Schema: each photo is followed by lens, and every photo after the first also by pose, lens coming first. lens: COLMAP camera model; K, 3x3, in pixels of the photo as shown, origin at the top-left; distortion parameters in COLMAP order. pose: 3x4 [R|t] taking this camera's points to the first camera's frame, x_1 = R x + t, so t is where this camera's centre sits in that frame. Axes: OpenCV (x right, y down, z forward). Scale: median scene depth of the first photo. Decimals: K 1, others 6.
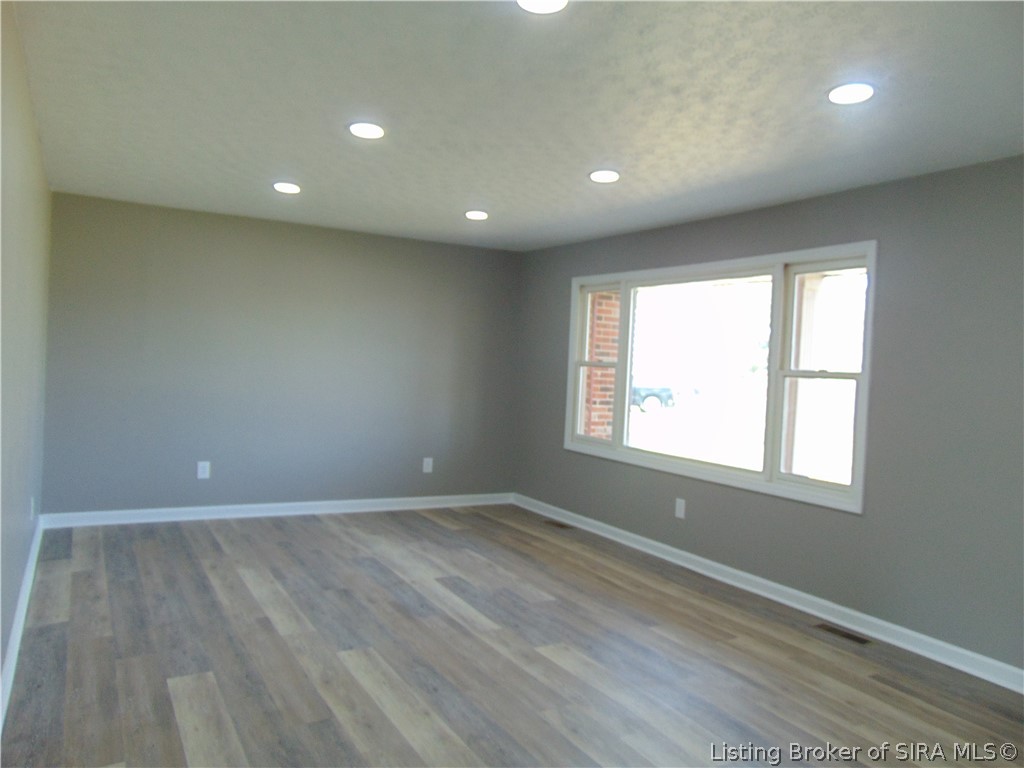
lens RADIAL K [[766.8, 0, 512.4], [0, 766.8, 386.5], [0, 0, 1]] dist [-0.028725, 0.072185]
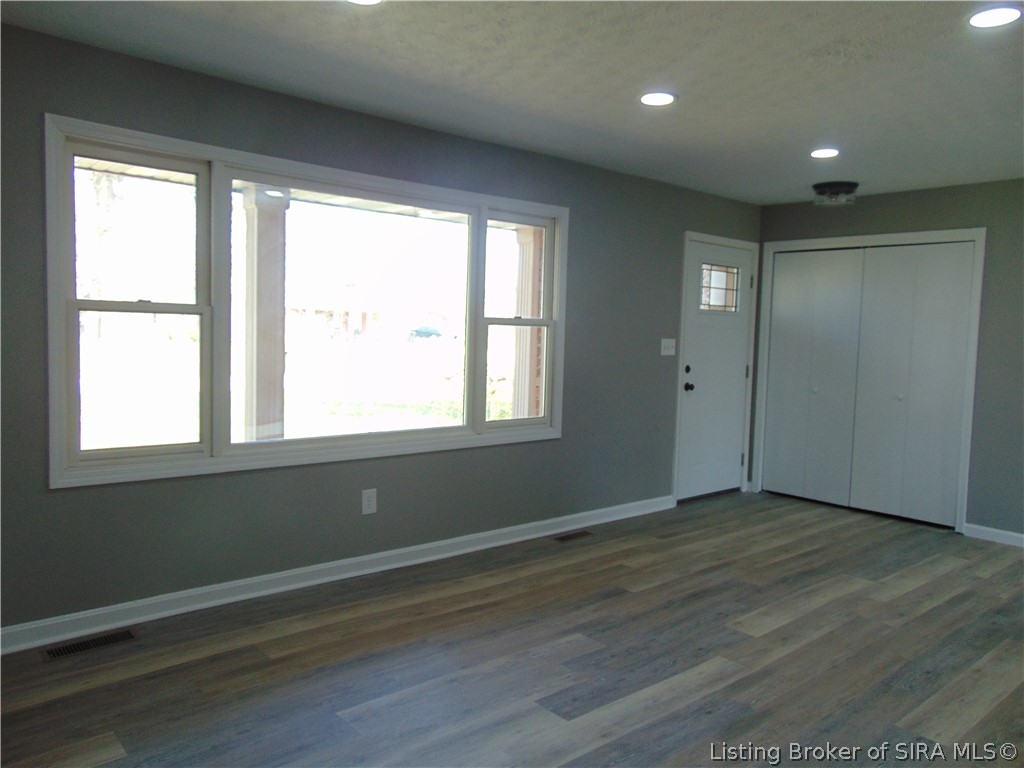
lens RADIAL K [[766.8, 0, 512.4], [0, 766.8, 386.5], [0, 0, 1]] dist [-0.028725, 0.072185]
pose [[-0.209089, -0.126789, 0.969642, -0.733550], [-0.009450, 0.991775, 0.127645, -0.071204], [-0.977851, 0.017527, -0.208567, 1.407876]]
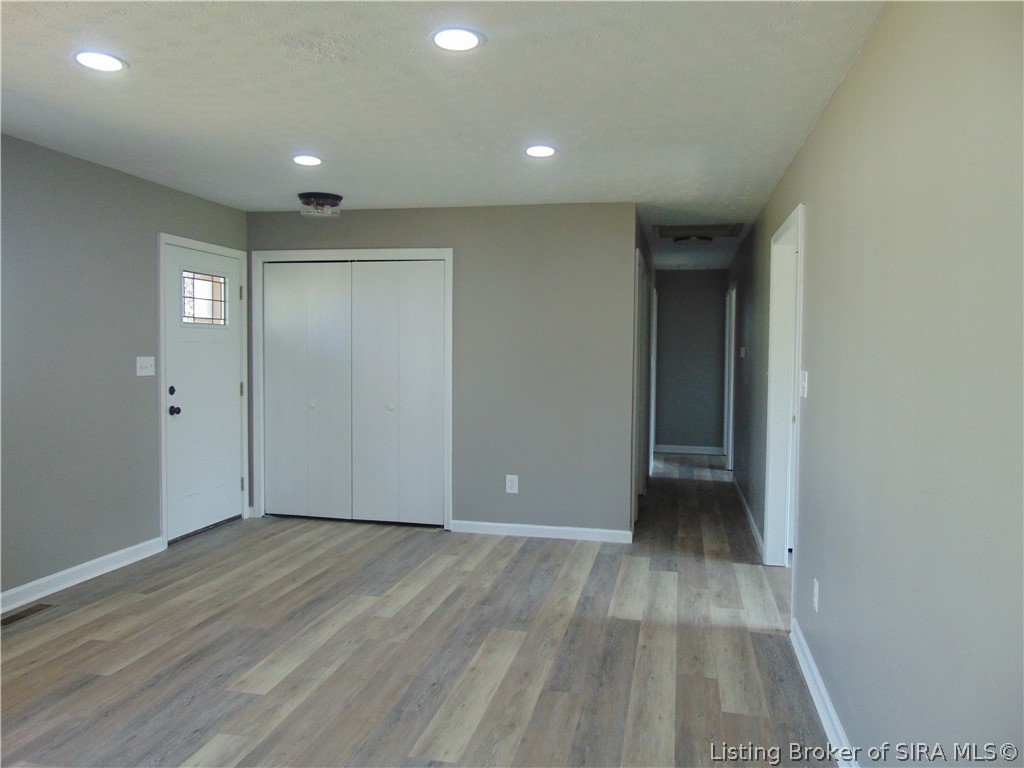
lens RADIAL K [[766.8, 0, 512.4], [0, 766.8, 386.5], [0, 0, 1]] dist [-0.028725, 0.072185]
pose [[-0.745832, -0.088410, 0.660241, -0.651183], [-0.027107, 0.994361, 0.102530, -0.074248], [-0.665582, 0.058573, -0.744023, 1.346973]]
